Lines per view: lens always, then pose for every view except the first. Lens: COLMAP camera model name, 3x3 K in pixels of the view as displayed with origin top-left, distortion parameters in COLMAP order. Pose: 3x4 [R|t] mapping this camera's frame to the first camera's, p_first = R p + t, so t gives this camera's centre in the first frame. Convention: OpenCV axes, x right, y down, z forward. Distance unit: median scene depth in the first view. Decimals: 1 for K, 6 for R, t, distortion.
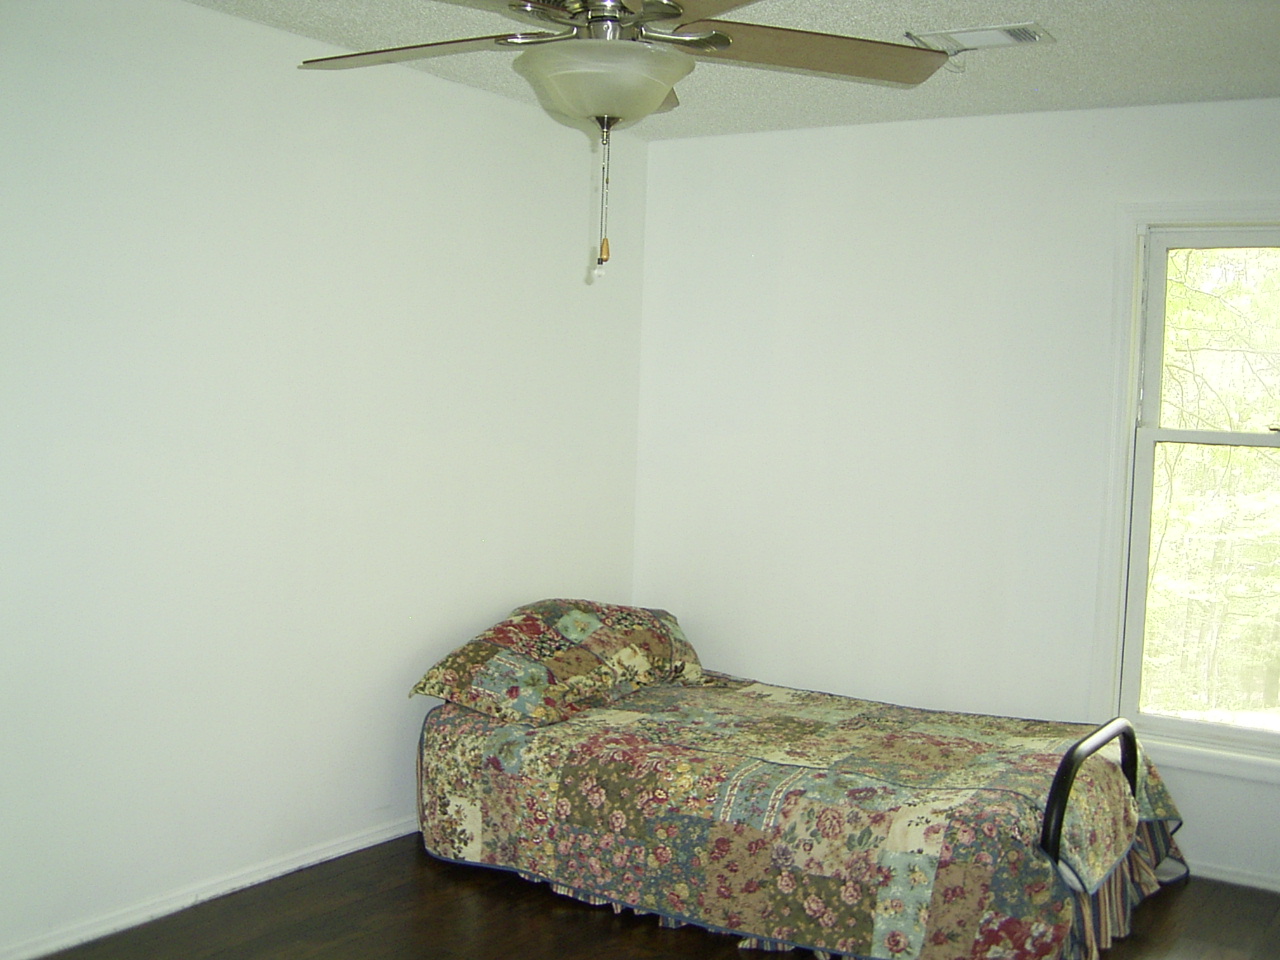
lens RADIAL K [[1382.8, 0, 644.7], [0, 1382.8, 480.9], [0, 0, 1]] dist [-0.114543, 0.000000]
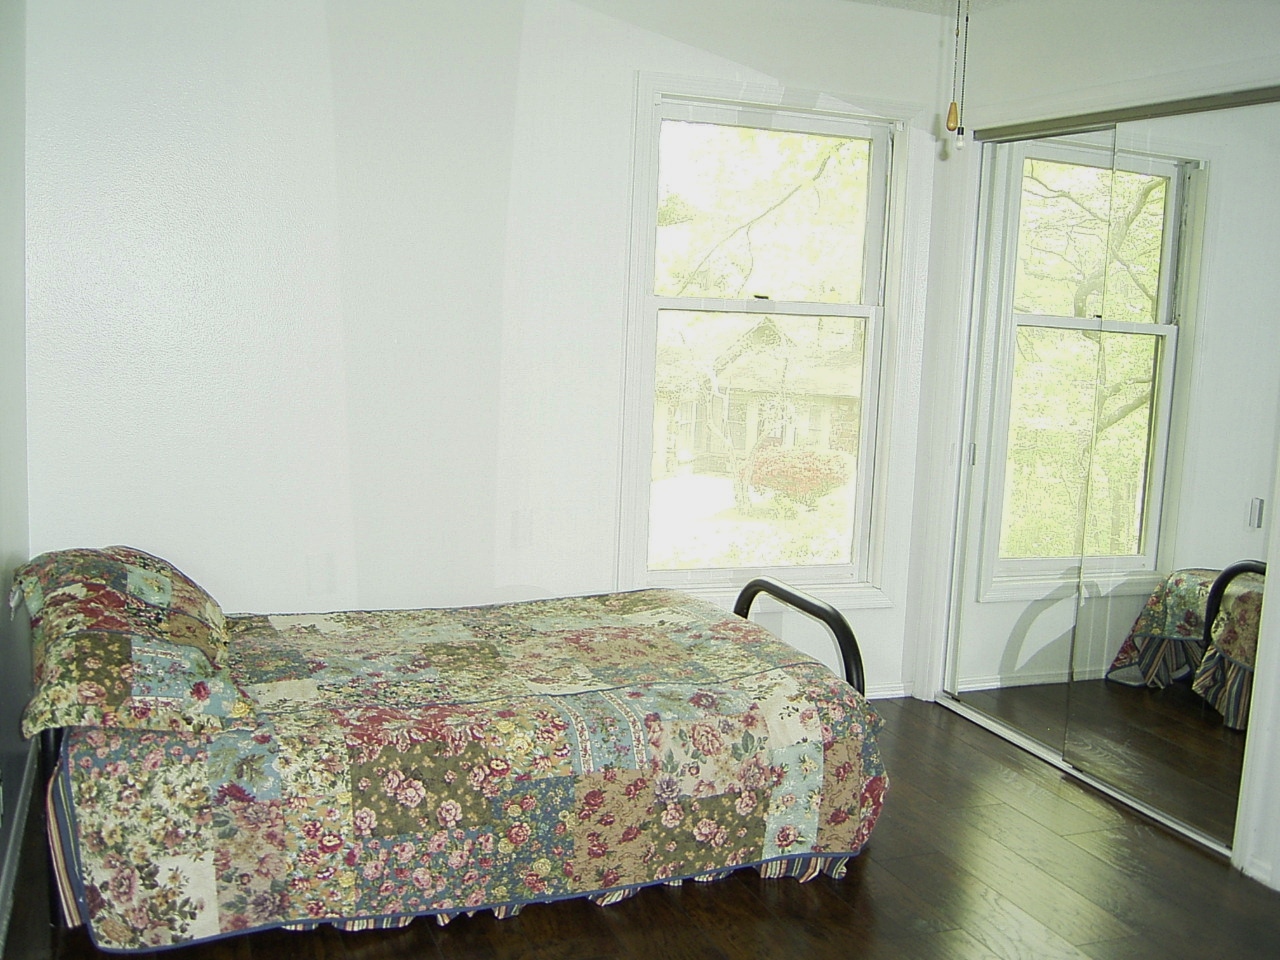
lens RADIAL K [[1382.8, 0, 642.6], [0, 1382.8, 485.6], [0, 0, 1]] dist [-0.114543, 0.000000]
pose [[0.582603, -0.124298, 0.803196, -0.565798], [0.026534, 0.990619, 0.134056, -0.043015], [-0.812324, -0.056789, 0.580435, 0.459369]]
